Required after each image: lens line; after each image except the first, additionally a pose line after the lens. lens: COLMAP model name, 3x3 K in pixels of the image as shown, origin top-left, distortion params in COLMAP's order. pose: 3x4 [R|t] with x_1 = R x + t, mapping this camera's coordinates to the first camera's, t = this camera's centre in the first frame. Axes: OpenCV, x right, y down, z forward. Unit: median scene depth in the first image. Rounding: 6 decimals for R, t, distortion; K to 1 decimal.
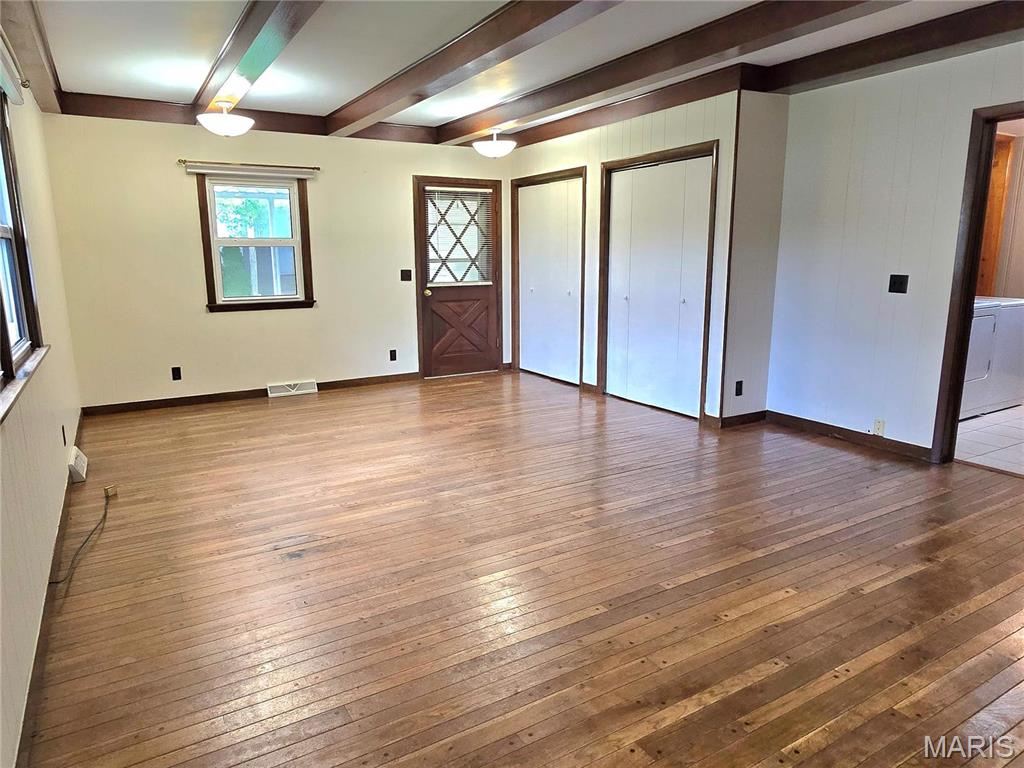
lens RADIAL K [[666.6, 0, 510.5], [0, 666.6, 383.3], [0, 0, 1]] dist [0.010796, -0.005857]
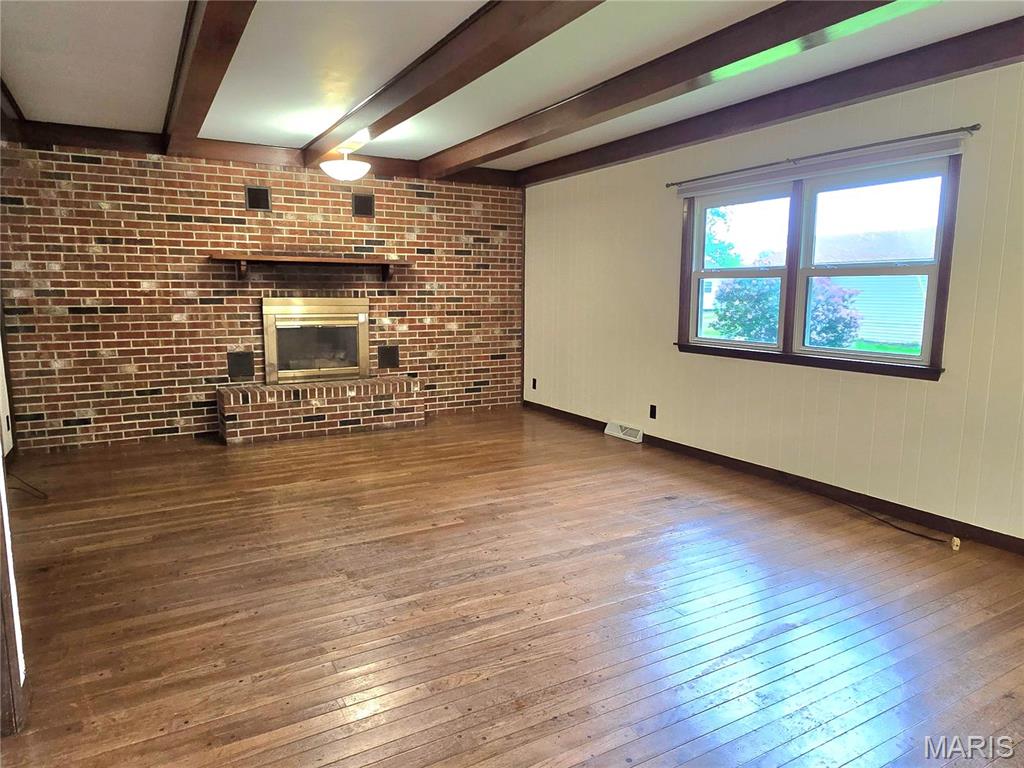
lens RADIAL K [[666.6, 0, 504.5], [0, 666.6, 384.7], [0, 0, 1]] dist [0.010796, -0.005857]
pose [[-0.999649, 0.005635, 0.025894, -0.008179], [0.013802, 0.944861, 0.327182, -0.396178], [-0.022622, 0.327424, -0.944607, 2.051905]]
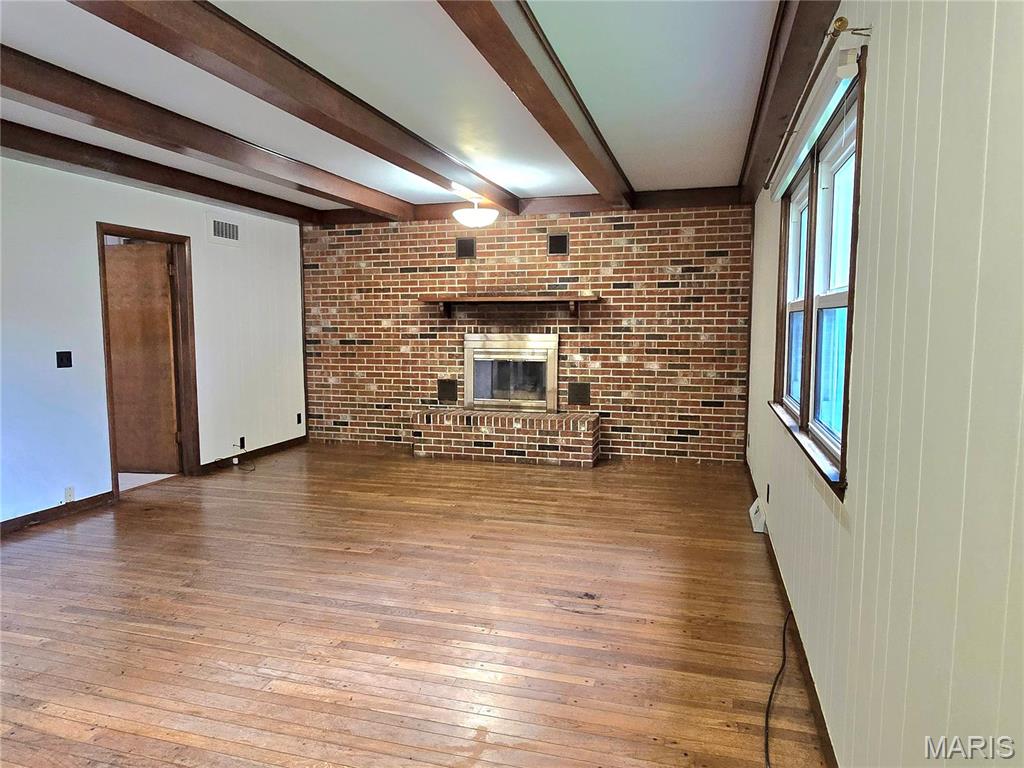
lens RADIAL K [[666.6, 0, 496.8], [0, 666.6, 382.4], [0, 0, 1]] dist [0.010796, -0.005857]
pose [[-0.671035, -0.054174, 0.739444, -0.920686], [0.152404, 0.965951, 0.209074, -0.305592], [-0.725593, 0.252990, -0.639930, 1.564676]]
